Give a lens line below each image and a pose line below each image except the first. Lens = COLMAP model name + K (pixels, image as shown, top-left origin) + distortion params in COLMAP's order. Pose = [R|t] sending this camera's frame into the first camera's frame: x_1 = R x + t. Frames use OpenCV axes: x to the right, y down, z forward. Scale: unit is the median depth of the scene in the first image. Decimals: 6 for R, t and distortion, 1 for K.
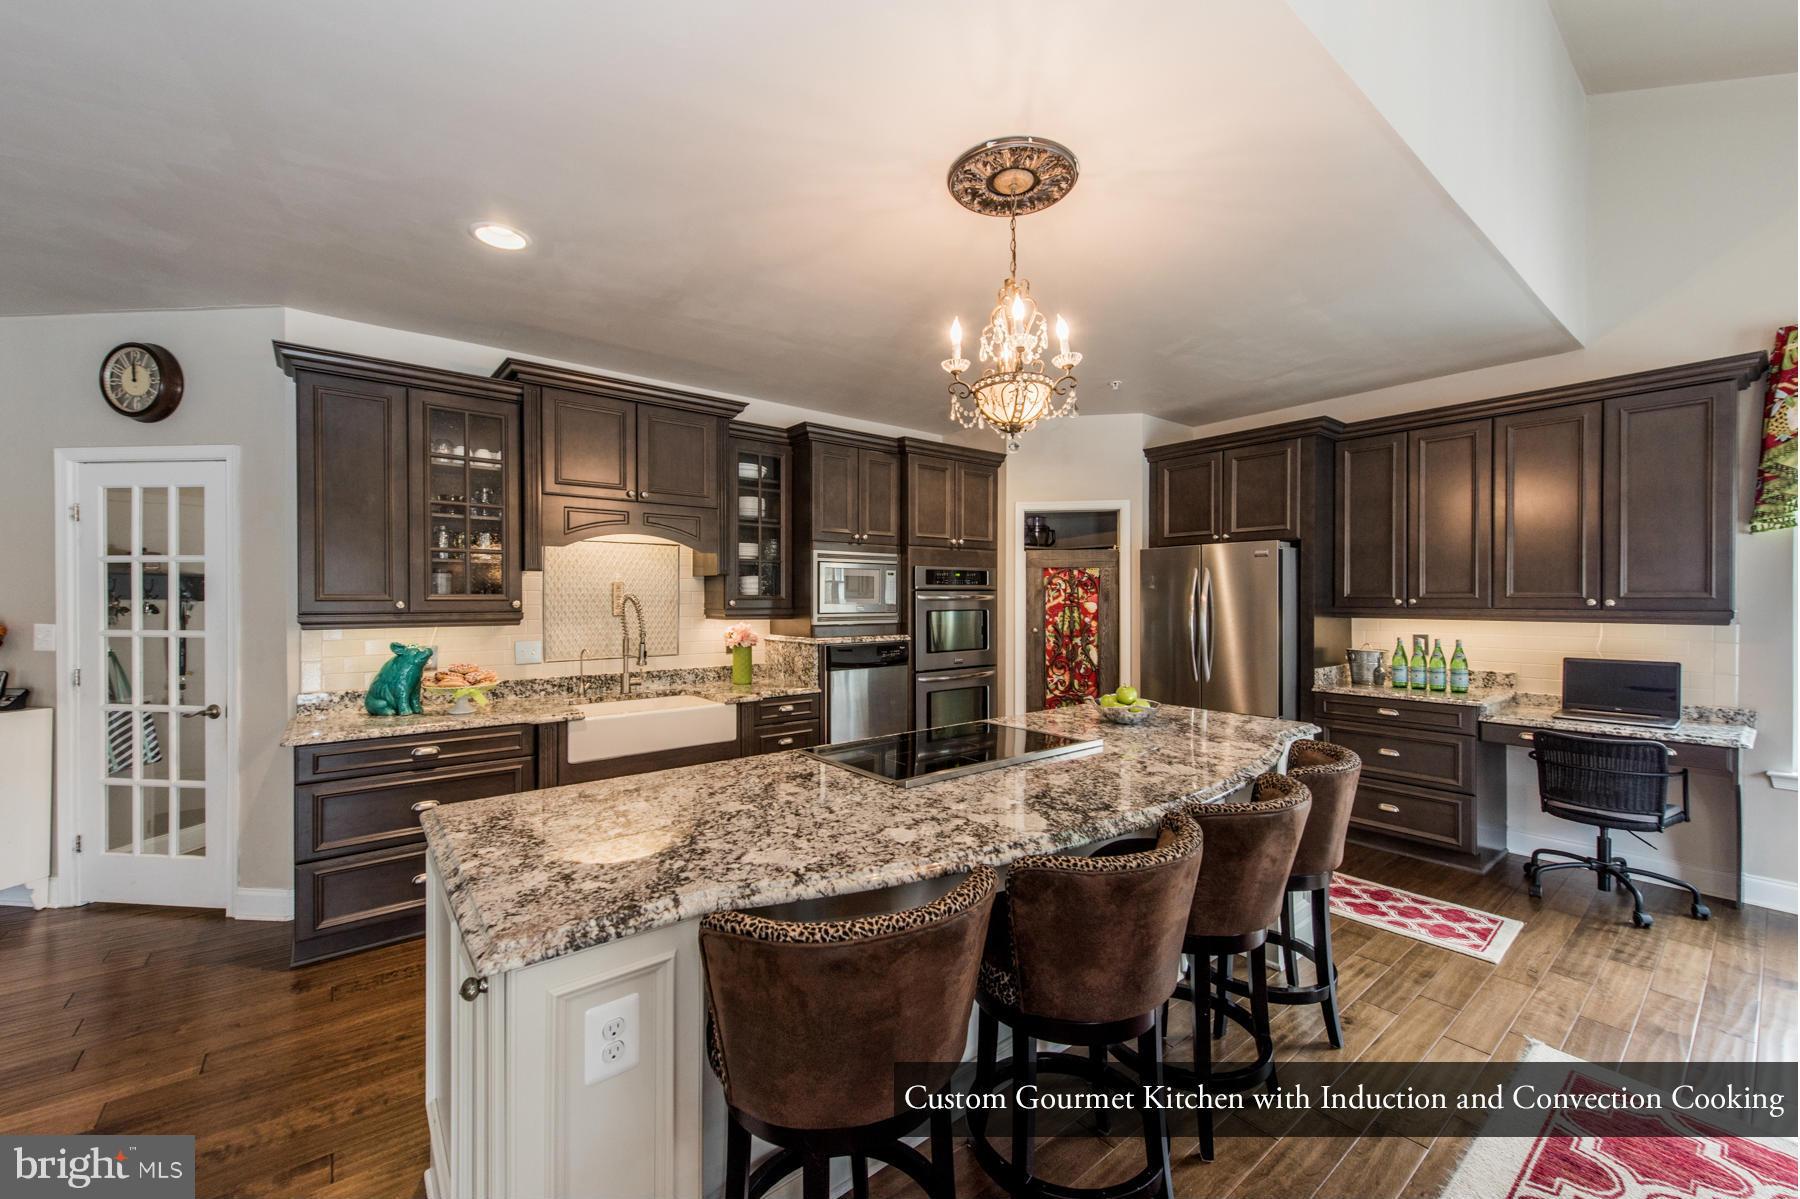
lens RADIAL K [[710.9, 0, 900.0], [0, 710.9, 599.5], [0, 0, 1]] dist [0.001828, 0.000117]
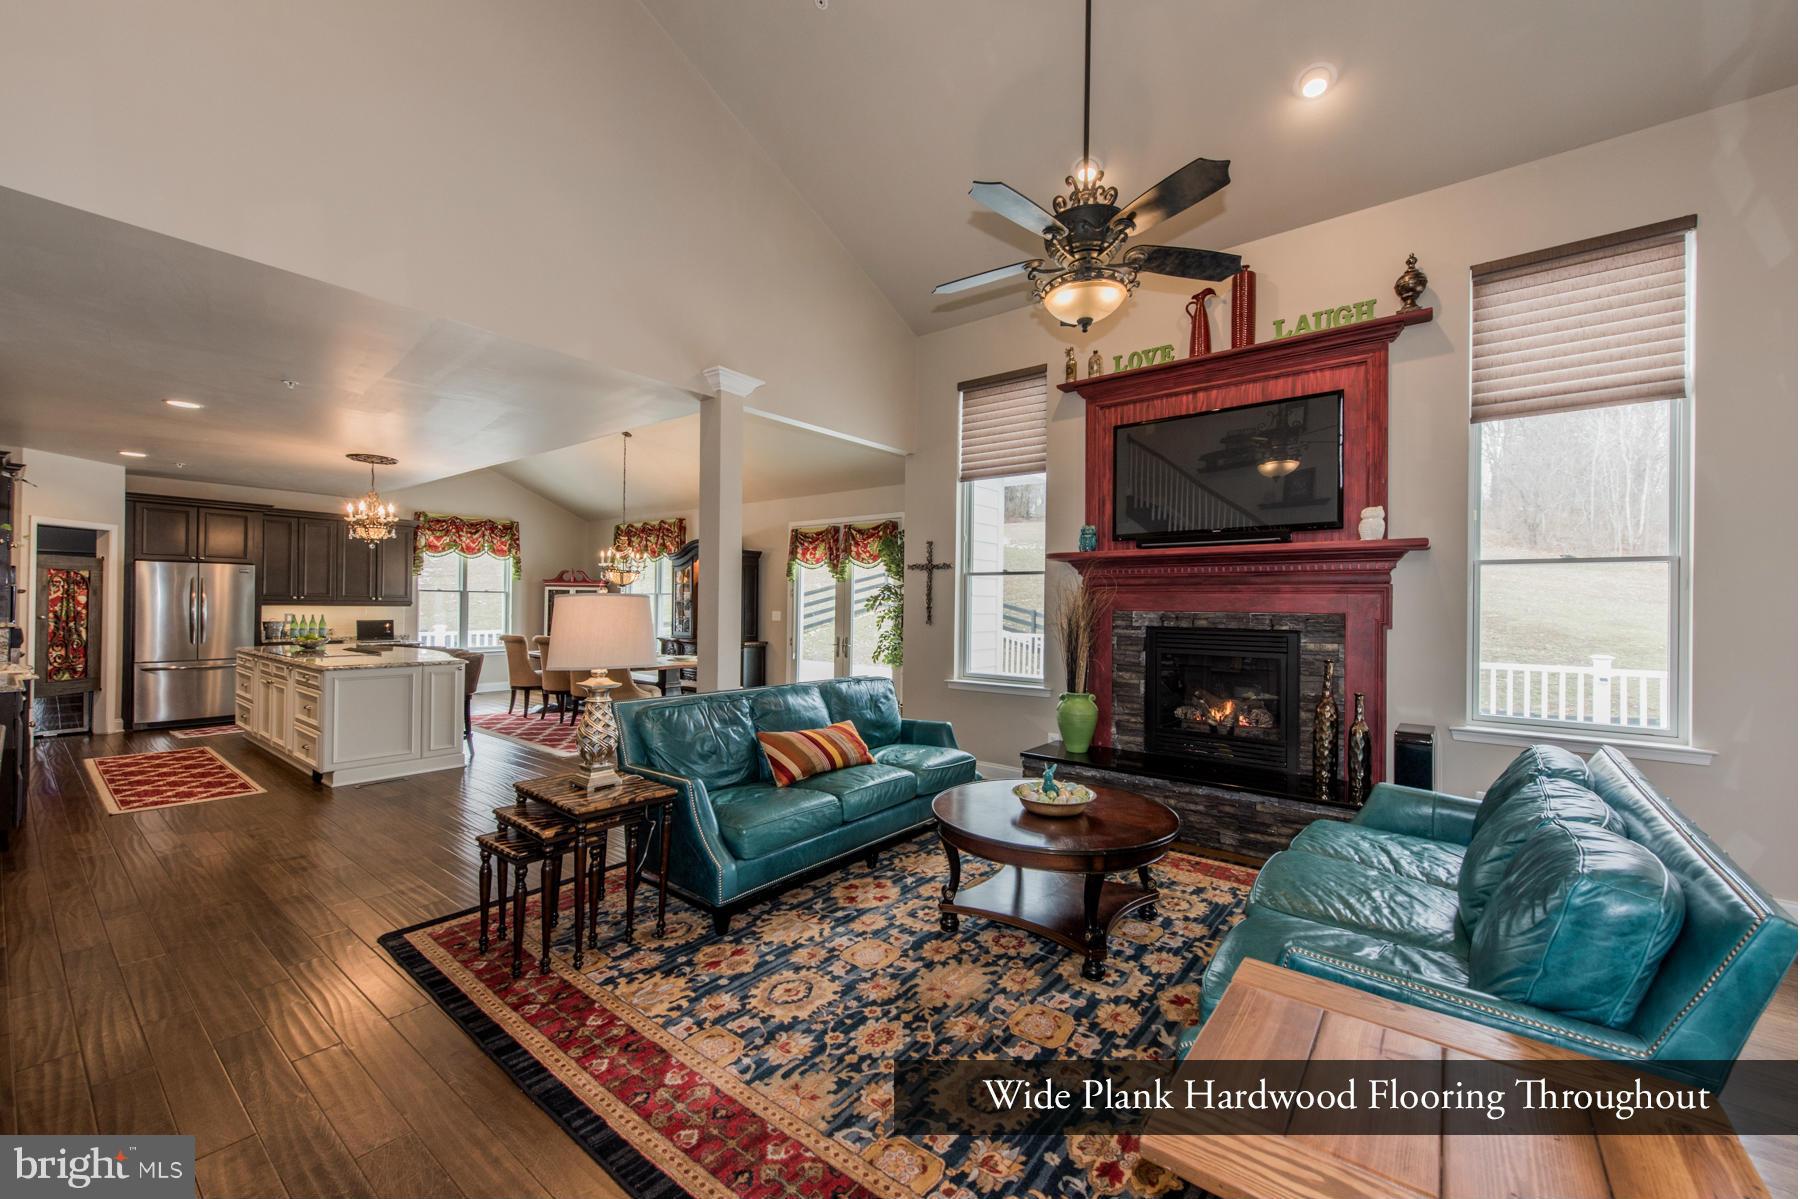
lens RADIAL K [[710.9, 0, 900.0], [0, 710.9, 599.5], [0, 0, 1]] dist [0.001828, 0.000117]
pose [[-0.231085, 0.008650, 0.972895, -1.411904], [-0.005188, 0.999935, -0.010123, 0.016864], [-0.972920, -0.007387, -0.231025, -0.201819]]
